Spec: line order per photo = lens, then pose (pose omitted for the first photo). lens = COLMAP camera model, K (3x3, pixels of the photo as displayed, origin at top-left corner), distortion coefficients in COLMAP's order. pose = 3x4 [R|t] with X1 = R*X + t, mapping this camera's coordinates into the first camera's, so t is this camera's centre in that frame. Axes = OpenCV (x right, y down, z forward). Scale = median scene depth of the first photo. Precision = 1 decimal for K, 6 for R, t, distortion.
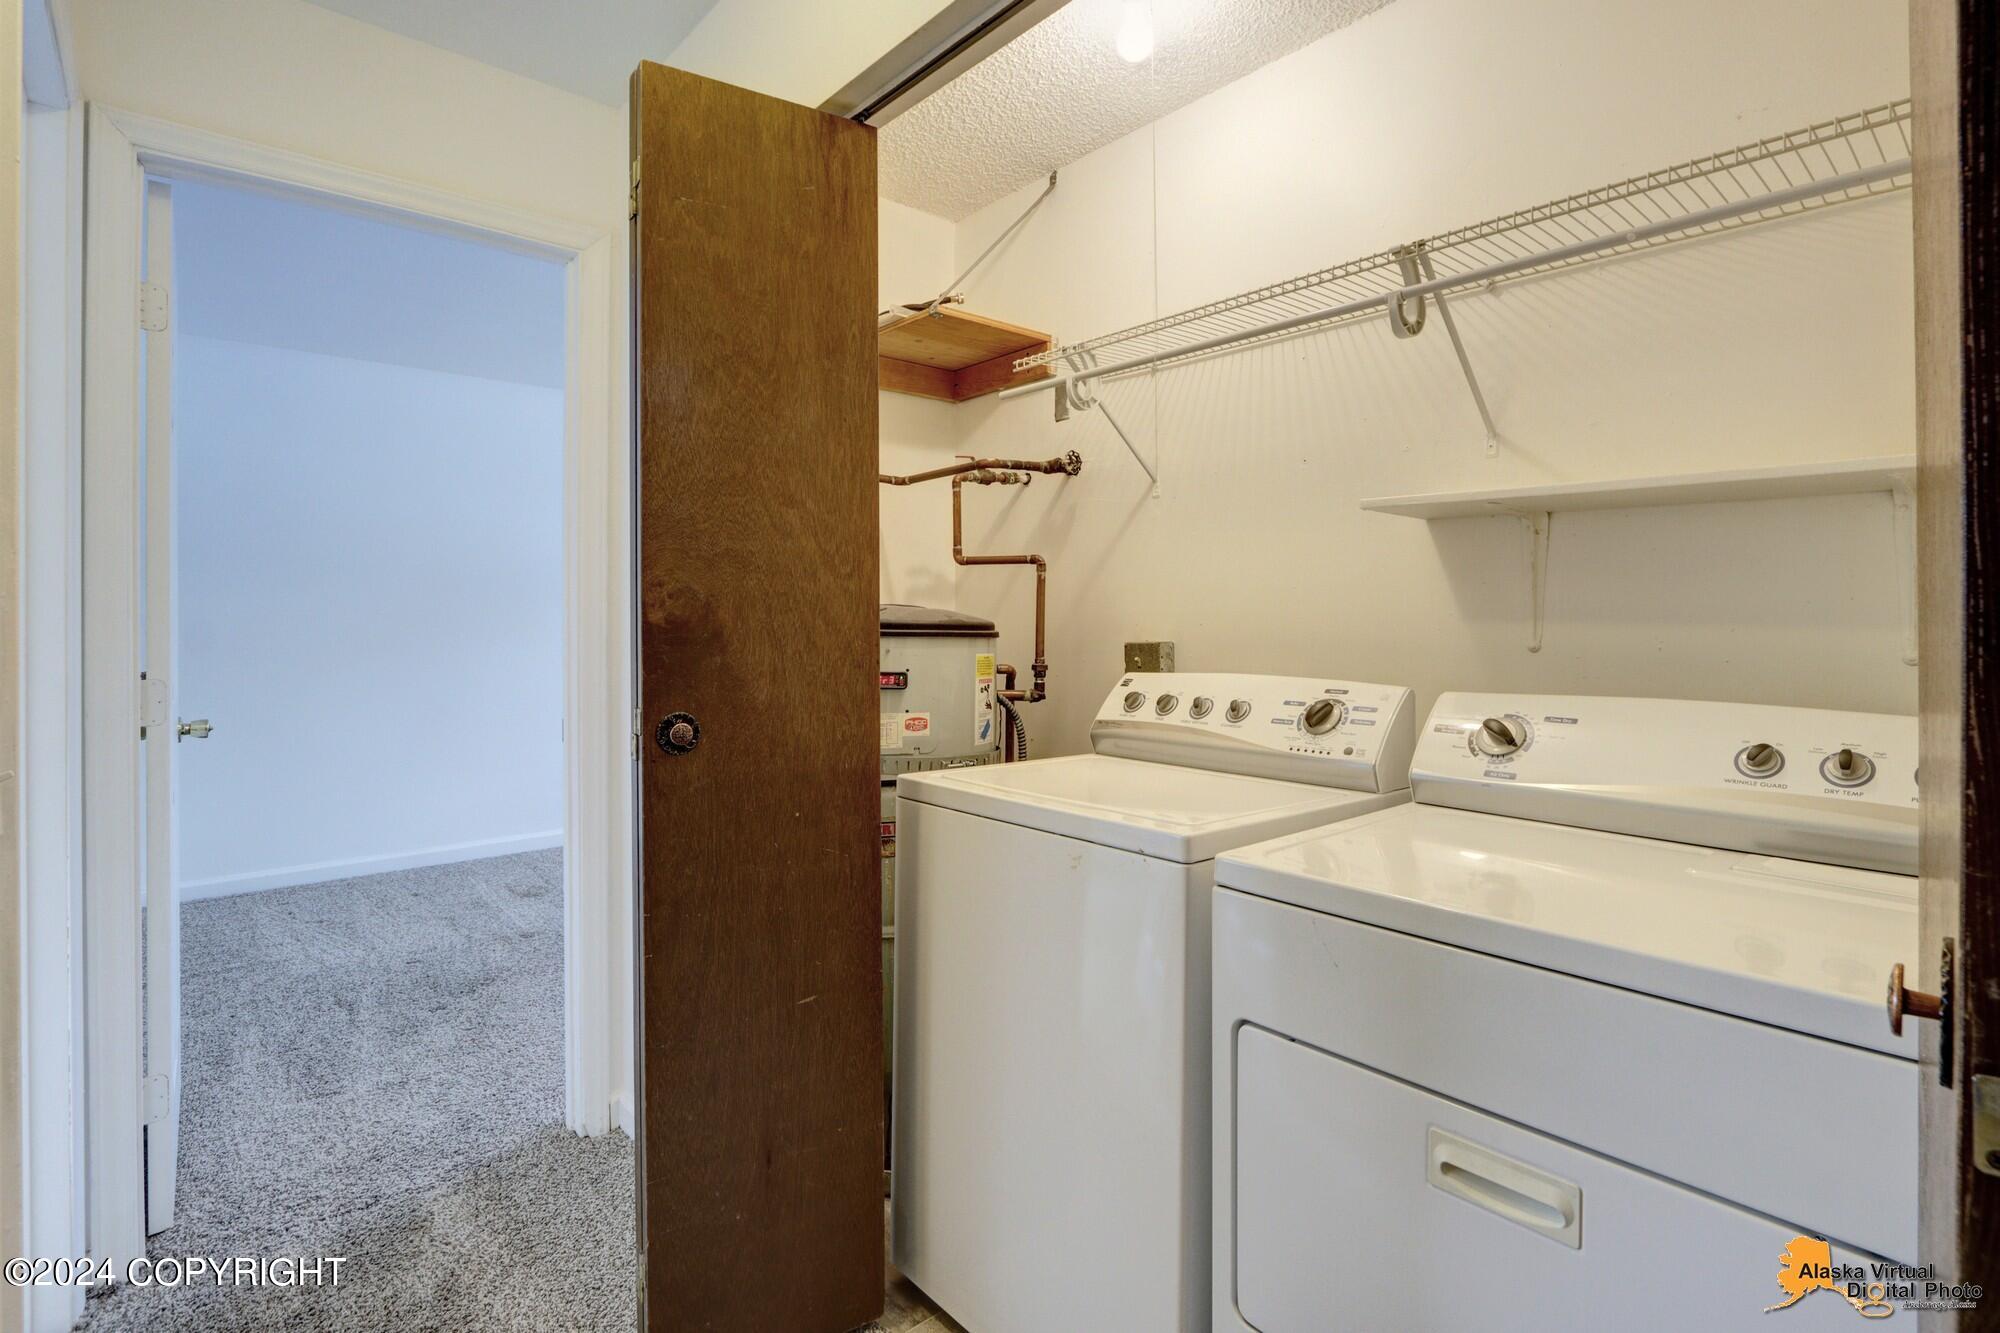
lens RADIAL K [[935.1, 0, 995.7], [0, 935.1, 629.5], [0, 0, 1]] dist [-0.017269, 0.002138]
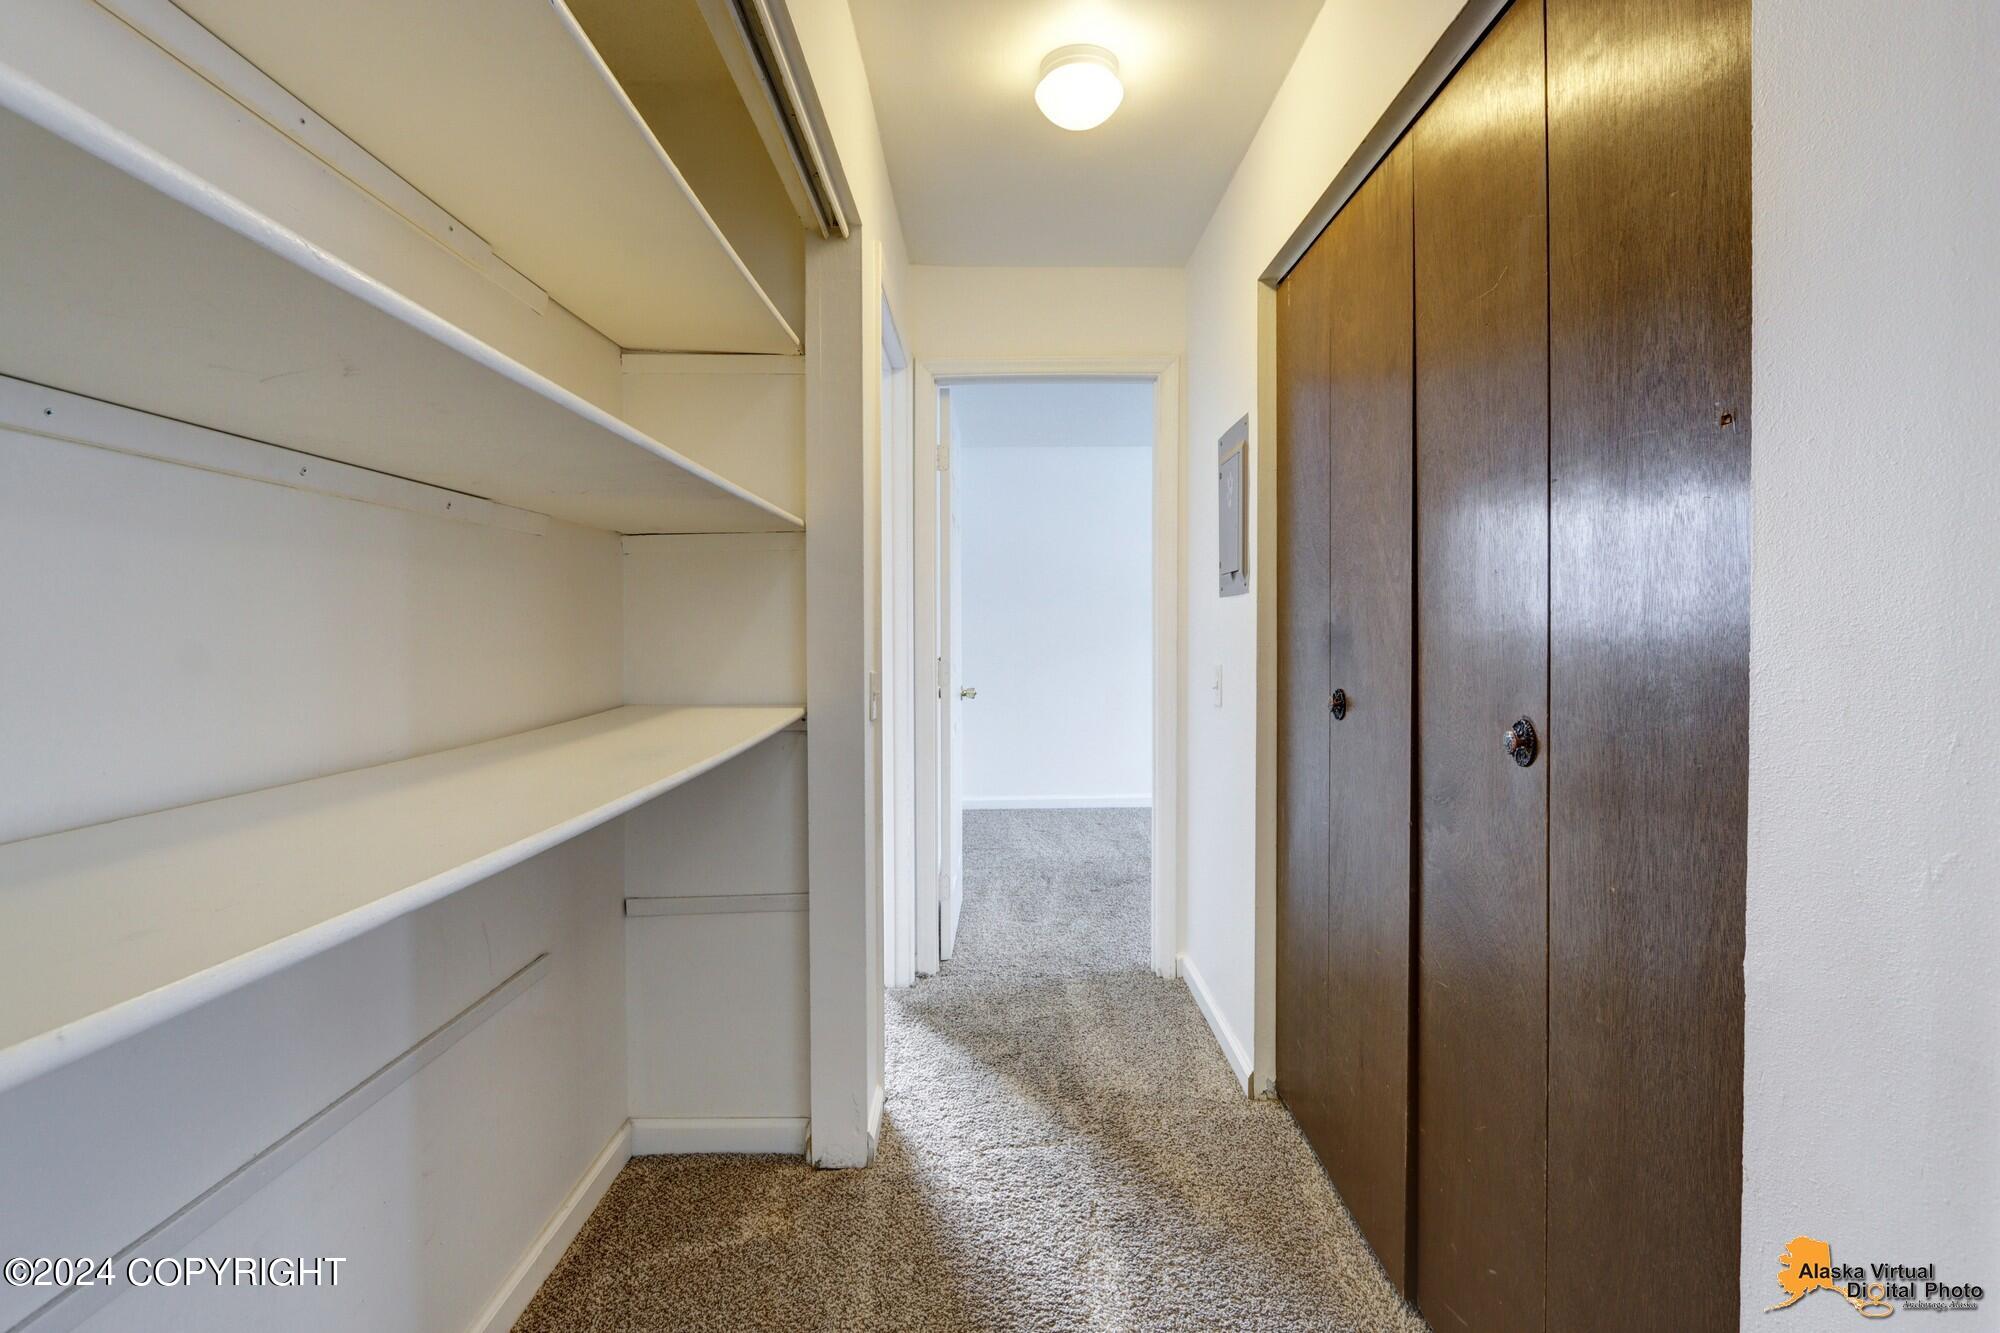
lens RADIAL K [[935.1, 0, 1001.8], [0, 935.1, 656.7], [0, 0, 1]] dist [-0.017269, 0.002138]
pose [[0.750148, 0.011190, -0.661175, 0.322294], [0.002407, 0.999804, 0.019652, 0.006018], [0.661265, -0.016333, 0.749974, -0.255347]]
